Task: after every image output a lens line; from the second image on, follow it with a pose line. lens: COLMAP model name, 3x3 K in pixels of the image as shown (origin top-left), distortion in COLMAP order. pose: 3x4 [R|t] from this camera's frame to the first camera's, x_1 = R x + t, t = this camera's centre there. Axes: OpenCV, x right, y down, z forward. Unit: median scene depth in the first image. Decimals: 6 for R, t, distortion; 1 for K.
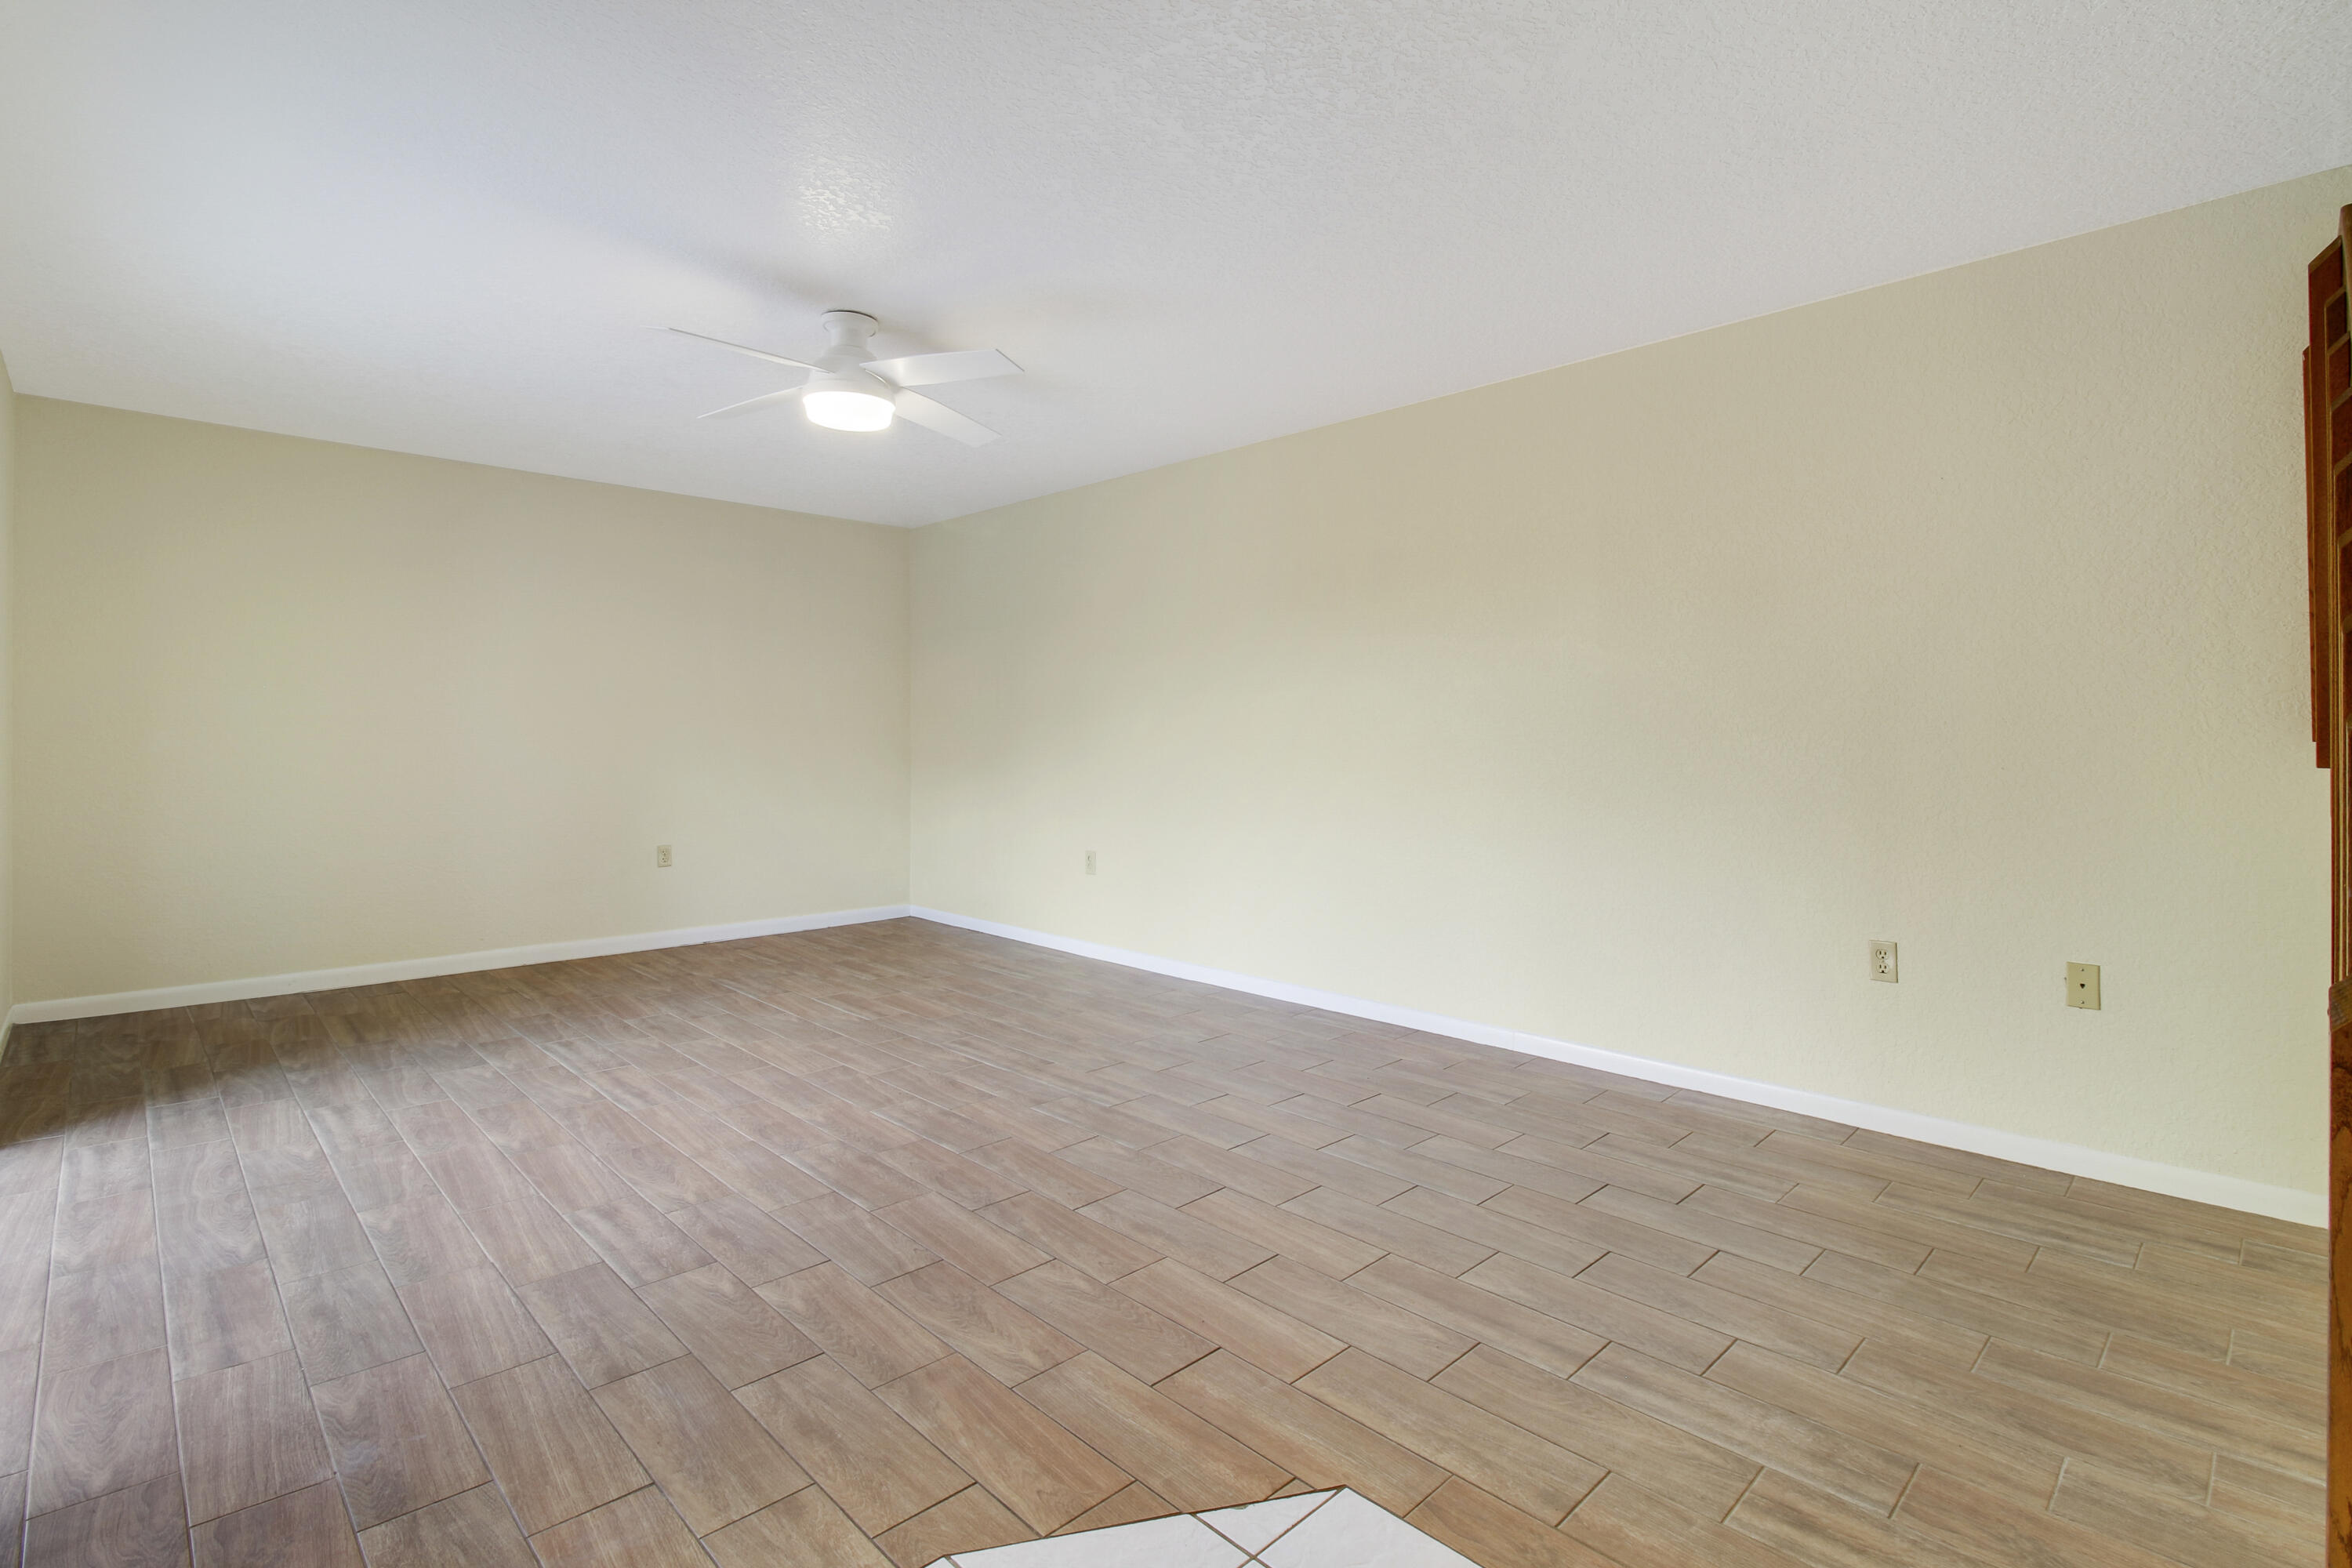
lens RADIAL K [[1104.3, 0, 1180.0], [0, 1104.3, 778.7], [0, 0, 1]] dist [0.001077, -0.009982]
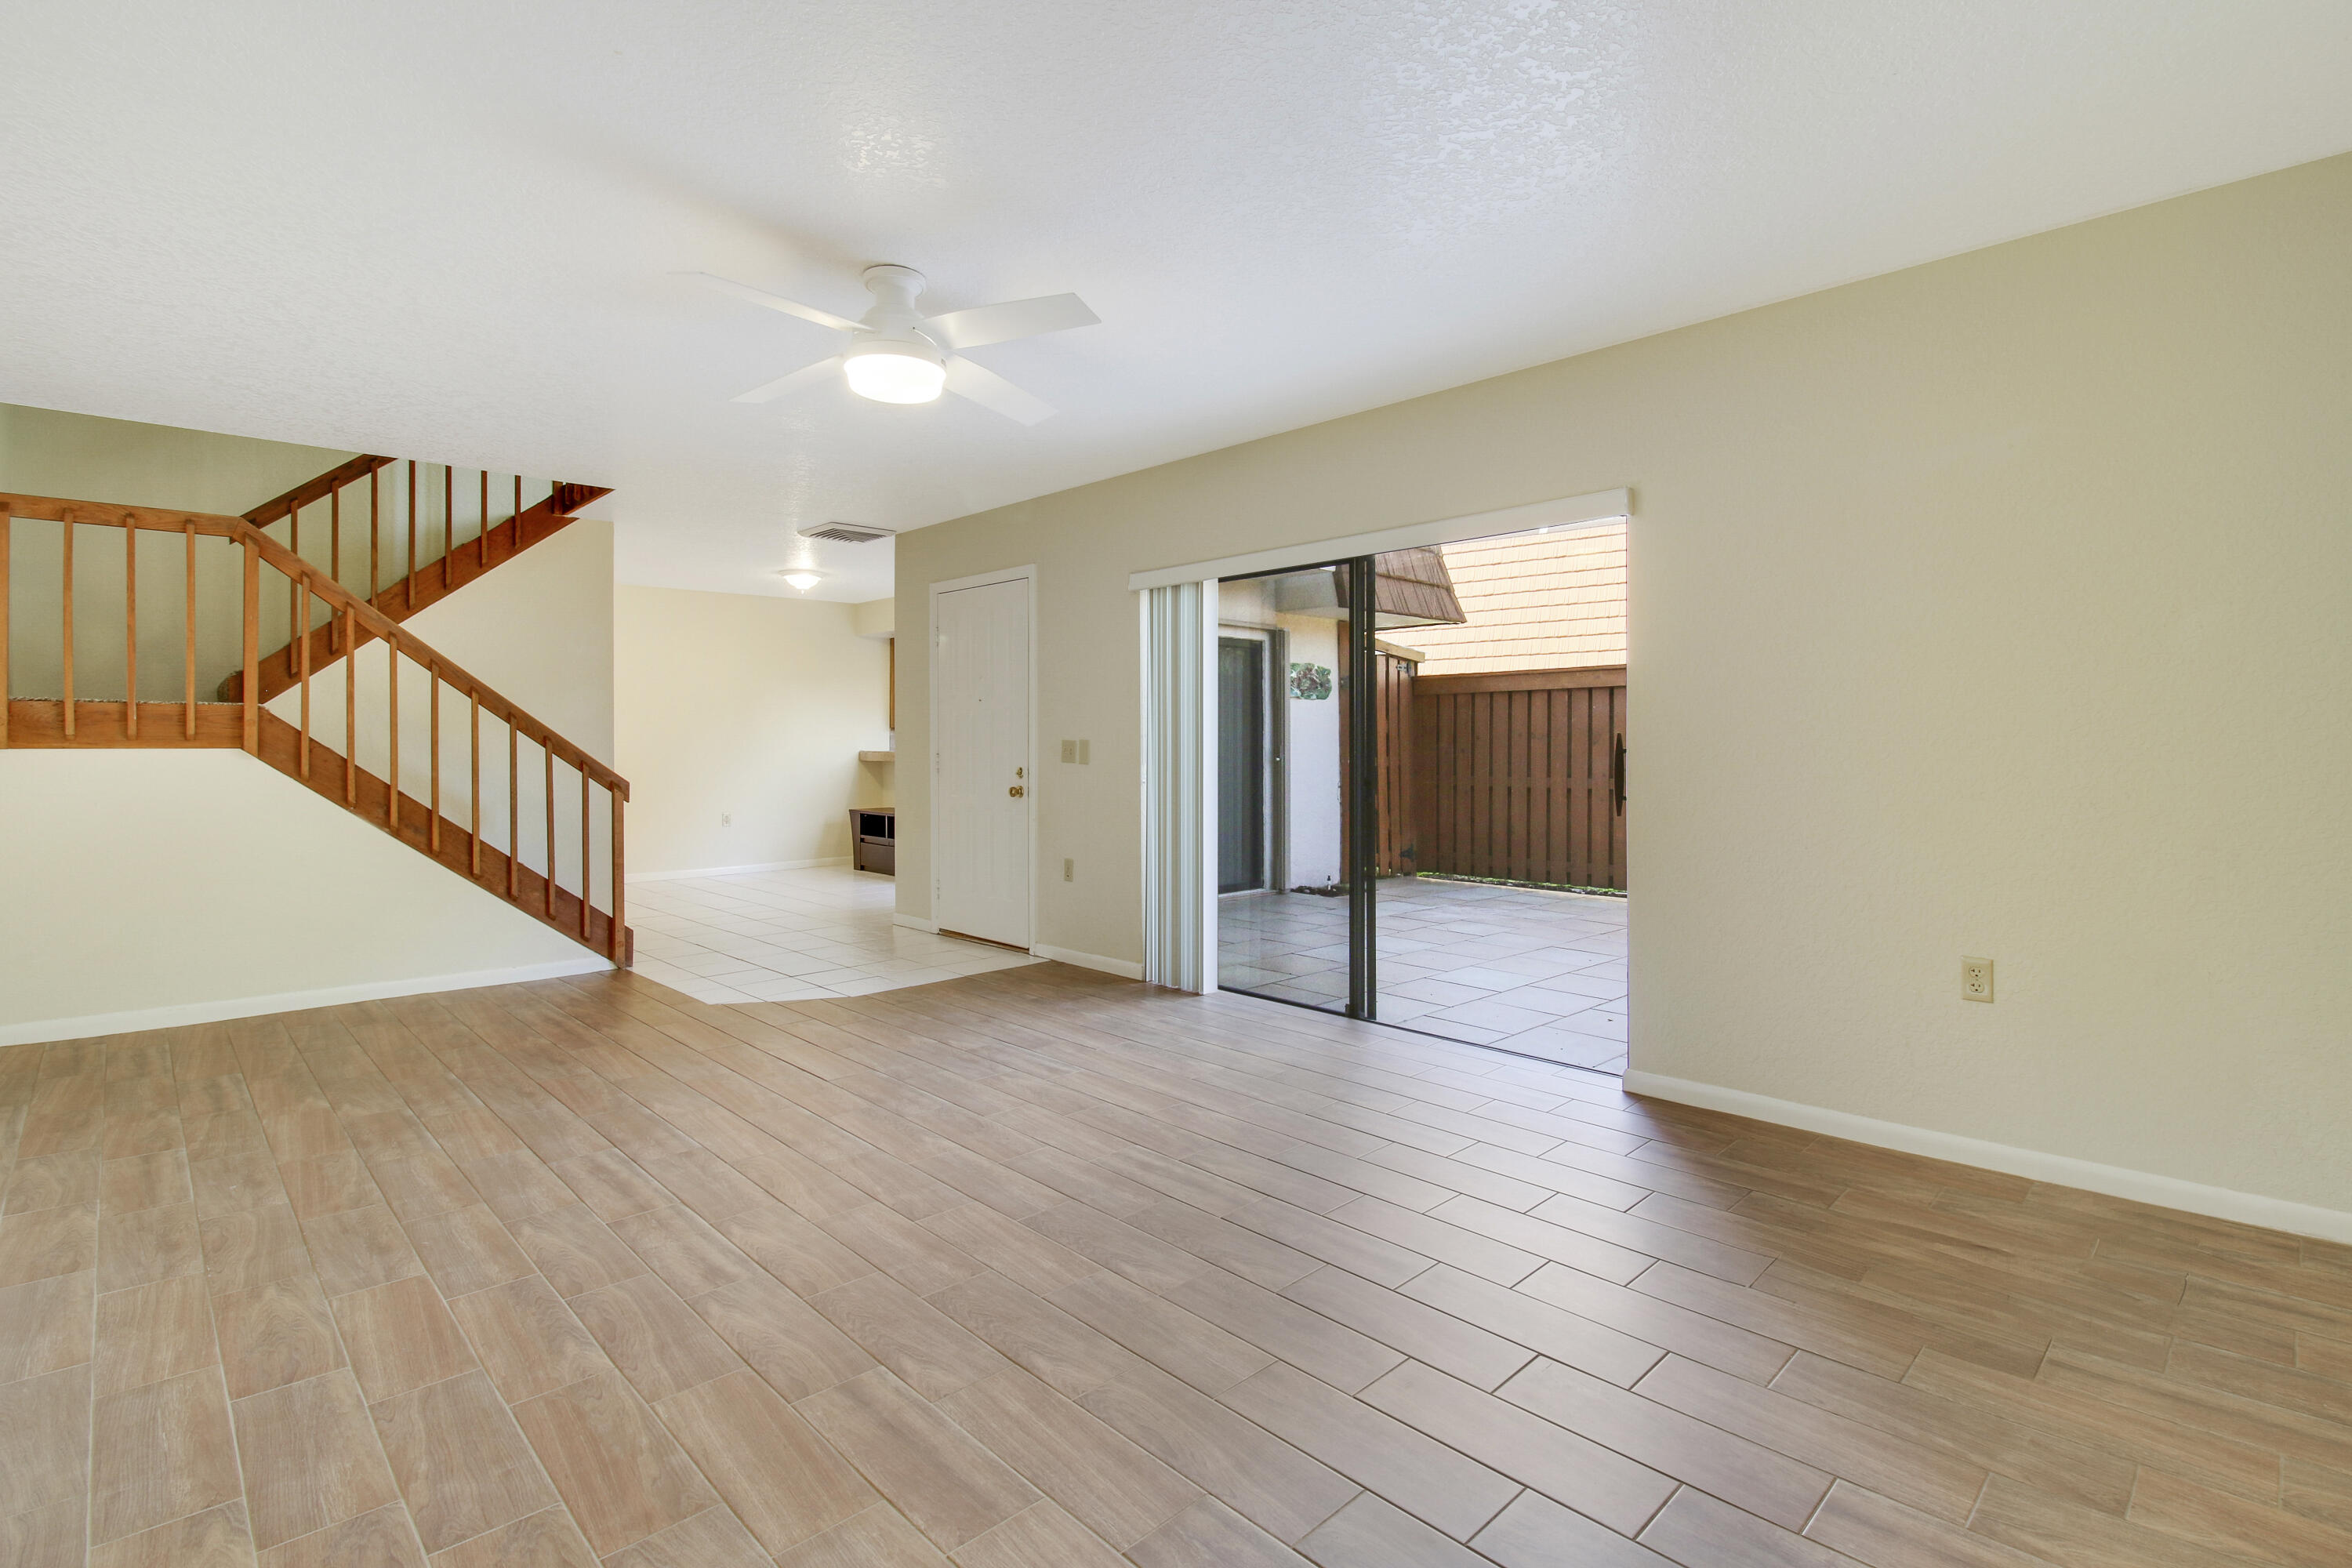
lens RADIAL K [[1104.3, 0, 1181.2], [0, 1104.3, 762.0], [0, 0, 1]] dist [0.001077, -0.009982]
pose [[-0.999990, 0.004297, 0.001370, -0.522364], [0.004372, 0.998142, 0.060766, -0.074856], [-0.001106, 0.060771, -0.998151, 1.841180]]
